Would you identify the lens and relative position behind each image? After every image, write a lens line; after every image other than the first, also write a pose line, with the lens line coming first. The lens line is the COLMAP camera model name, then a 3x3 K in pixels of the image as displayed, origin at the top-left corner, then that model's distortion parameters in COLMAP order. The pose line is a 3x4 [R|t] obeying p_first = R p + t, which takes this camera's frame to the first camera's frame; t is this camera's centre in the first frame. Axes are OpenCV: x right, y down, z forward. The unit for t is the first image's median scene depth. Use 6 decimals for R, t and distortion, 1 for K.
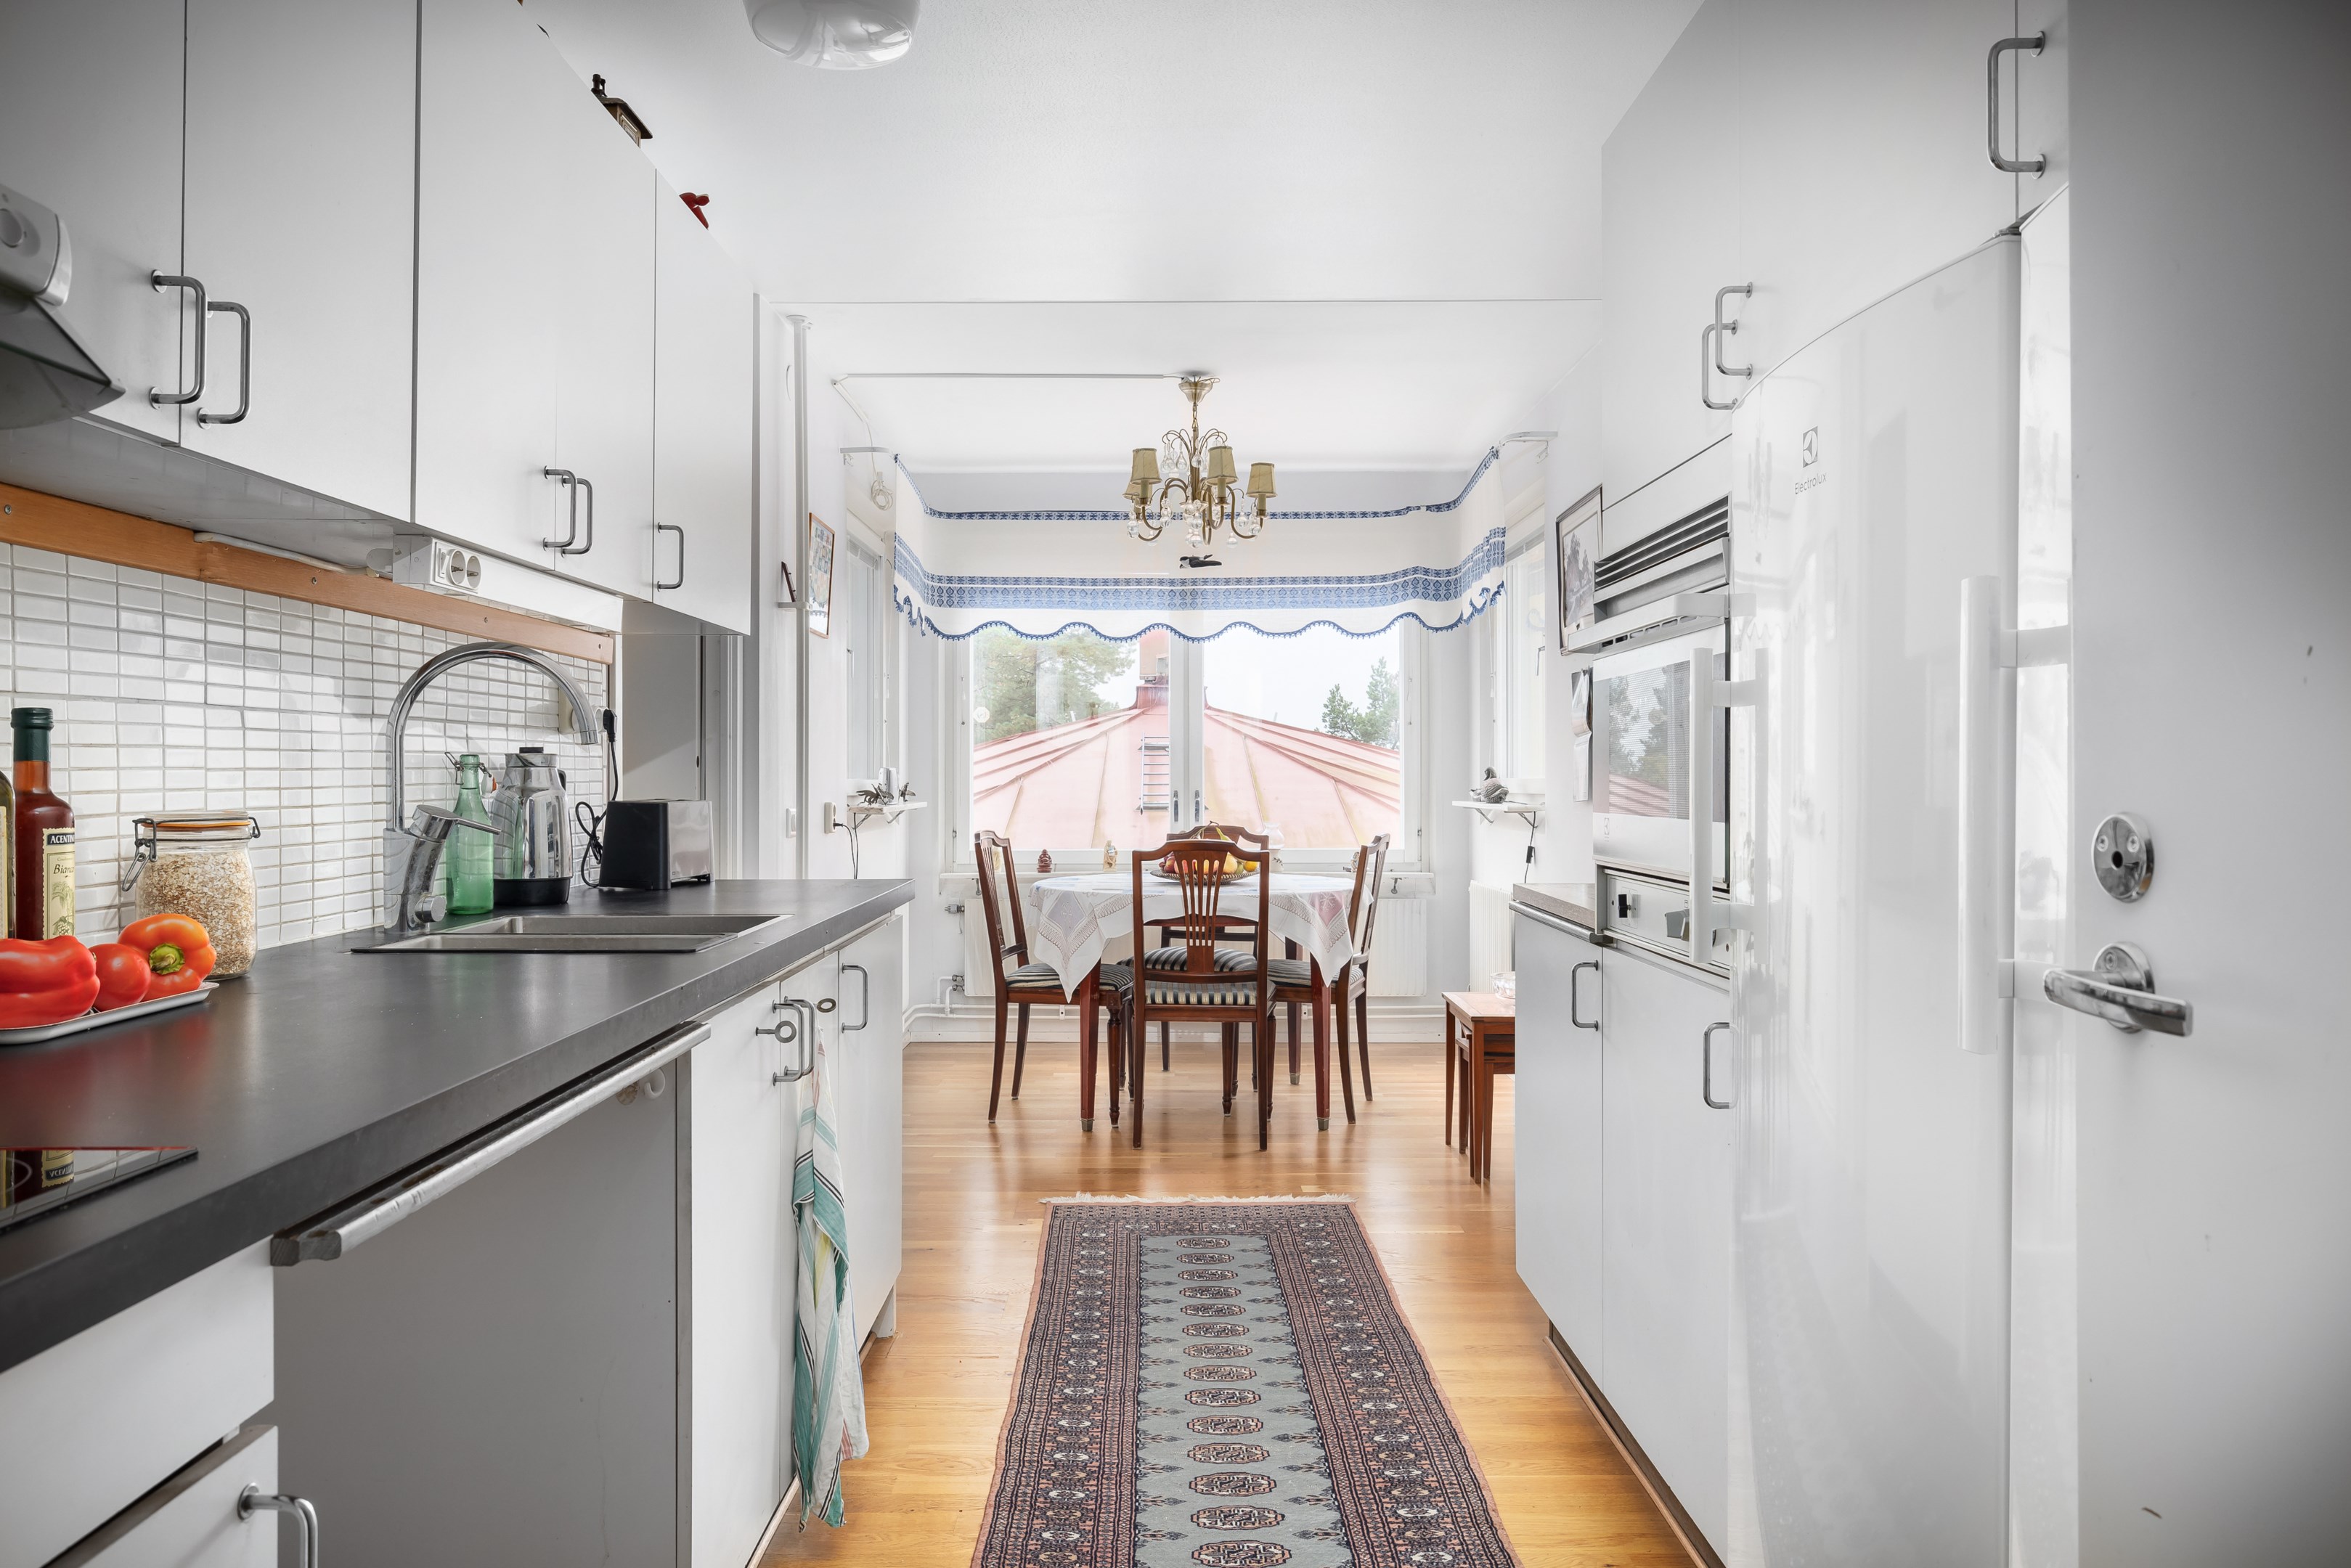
lens RADIAL K [[1494.4, 0, 1175.5], [0, 1494.4, 784.0], [0, 0, 1]] dist [0.001239, -0.000008]
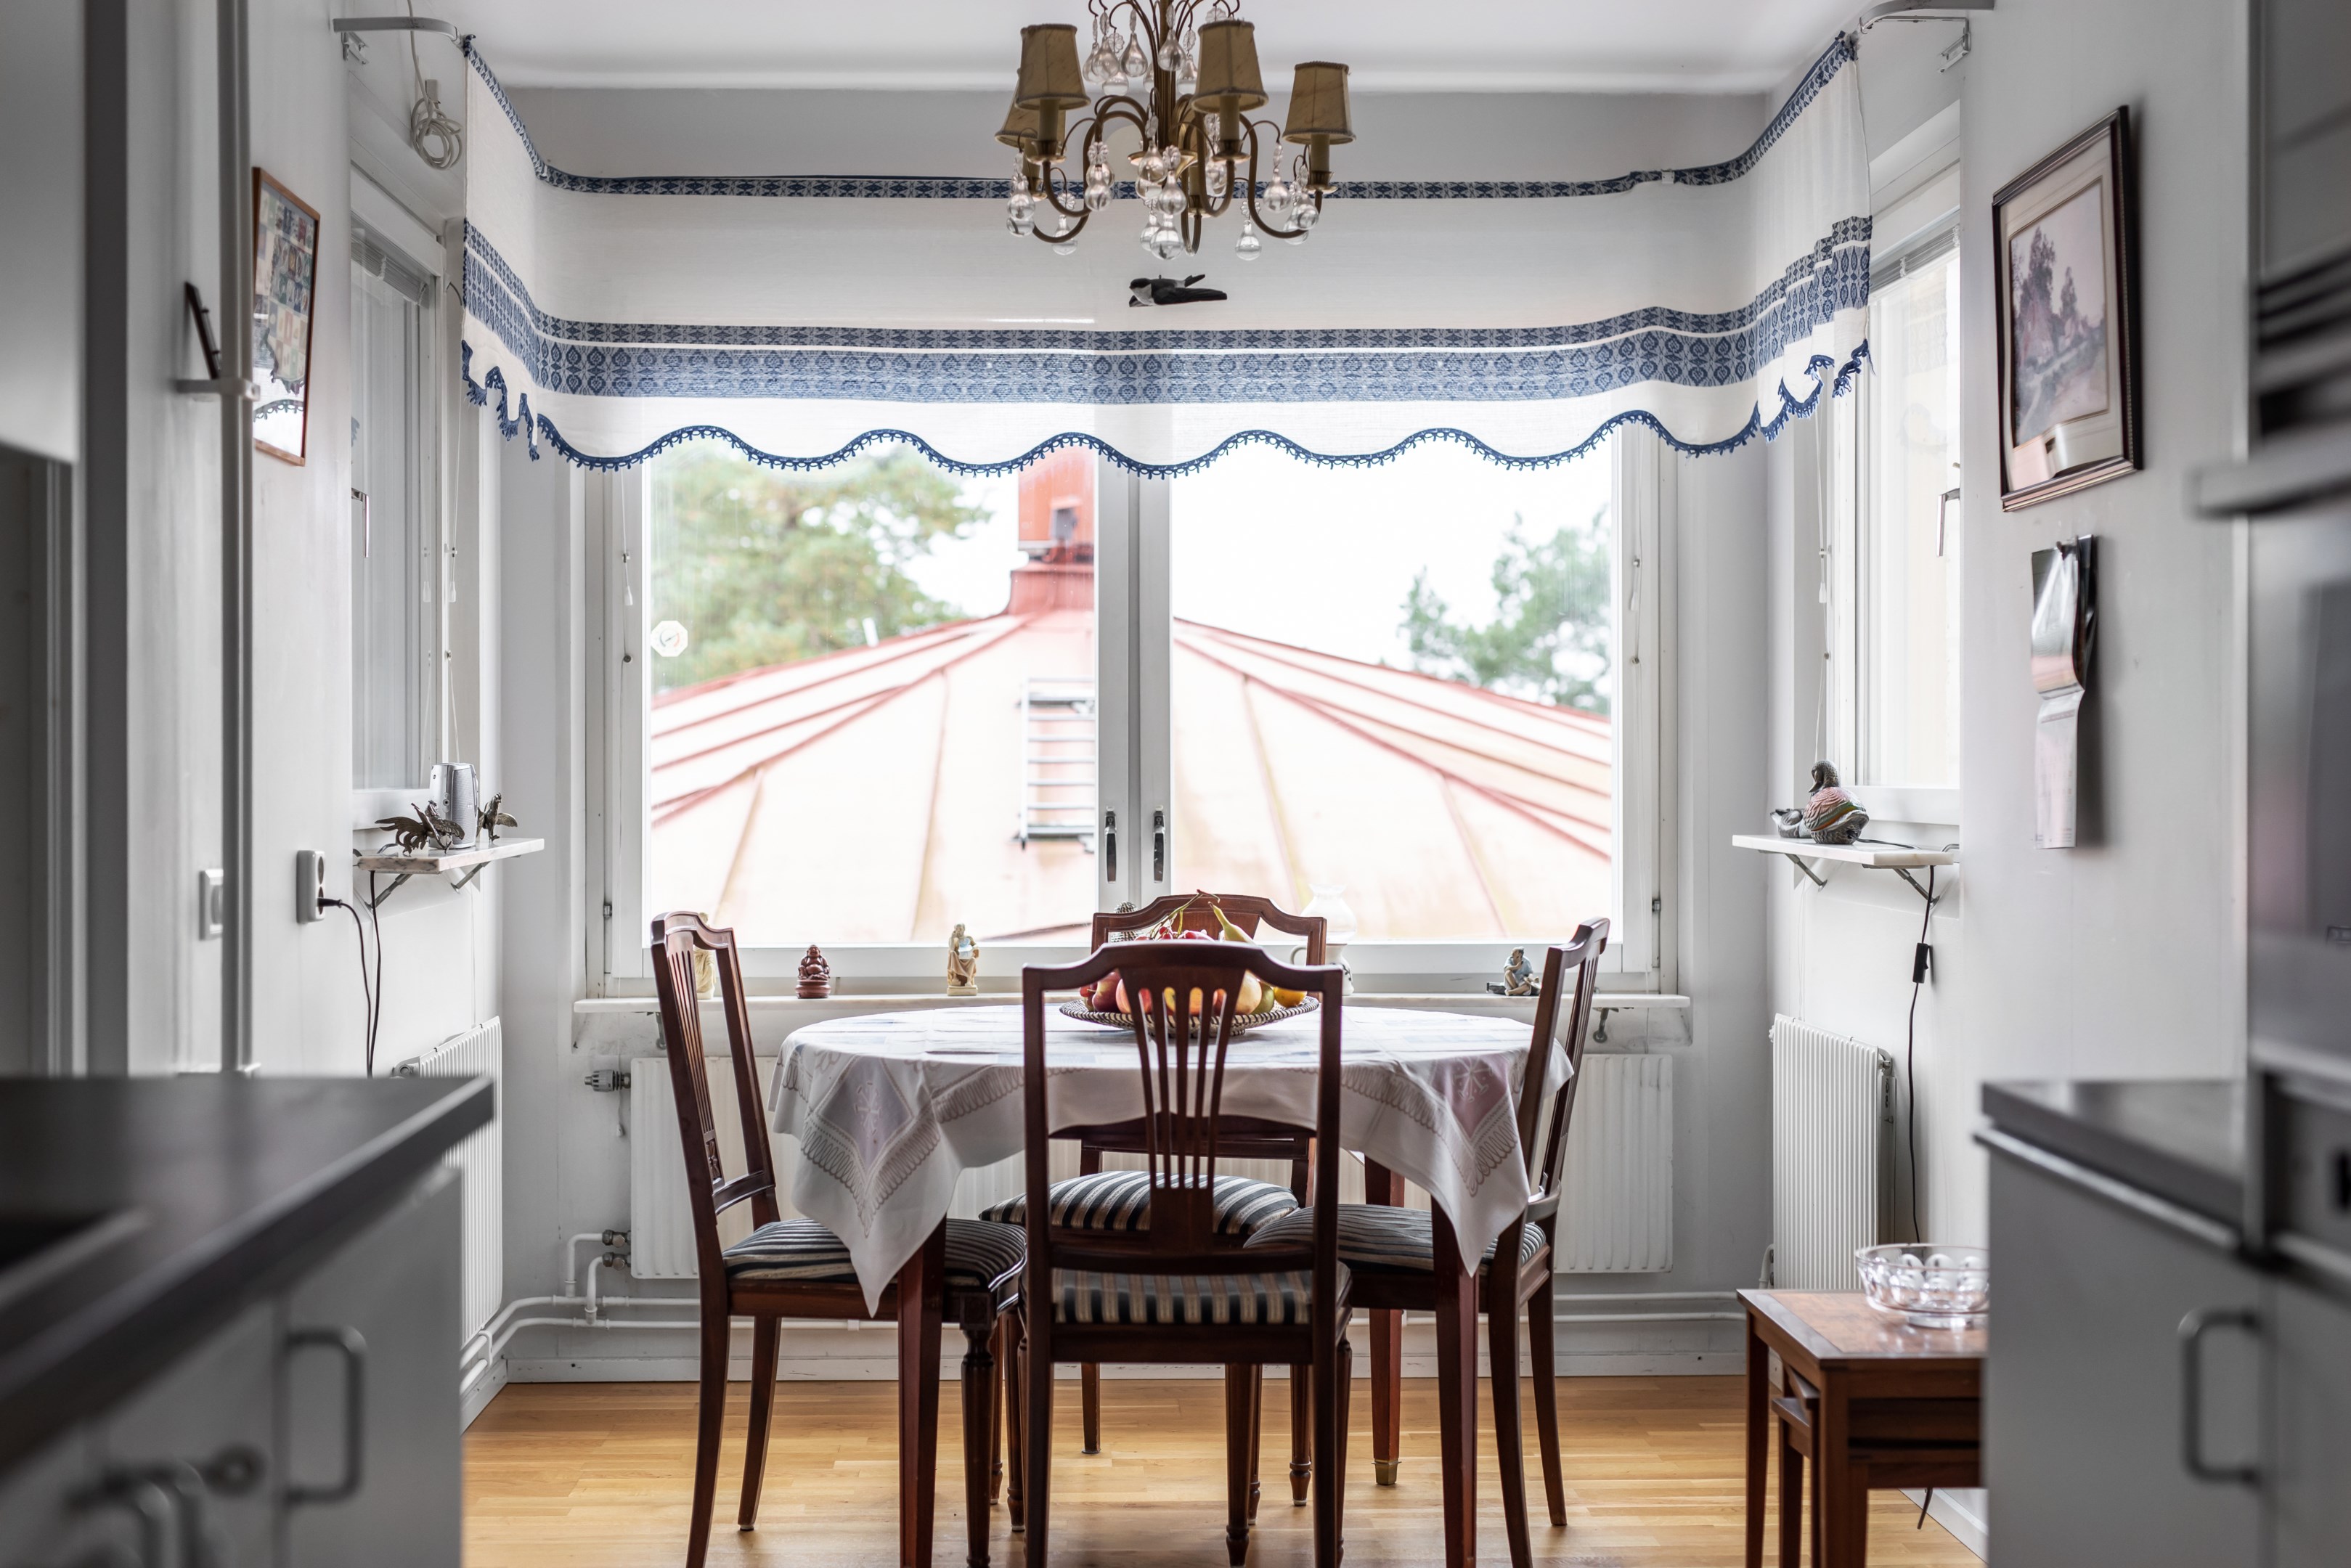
lens RADIAL K [[2998.0, 0, 1175.5], [0, 2998.0, 784.0], [0, 0, 1]] dist [0.012235, 0.021801]
pose [[0.999354, 0.000106, 0.035931, -0.014144], [-0.000467, 0.999949, 0.010039, -0.014330], [-0.035928, -0.010050, 0.999304, 0.126194]]
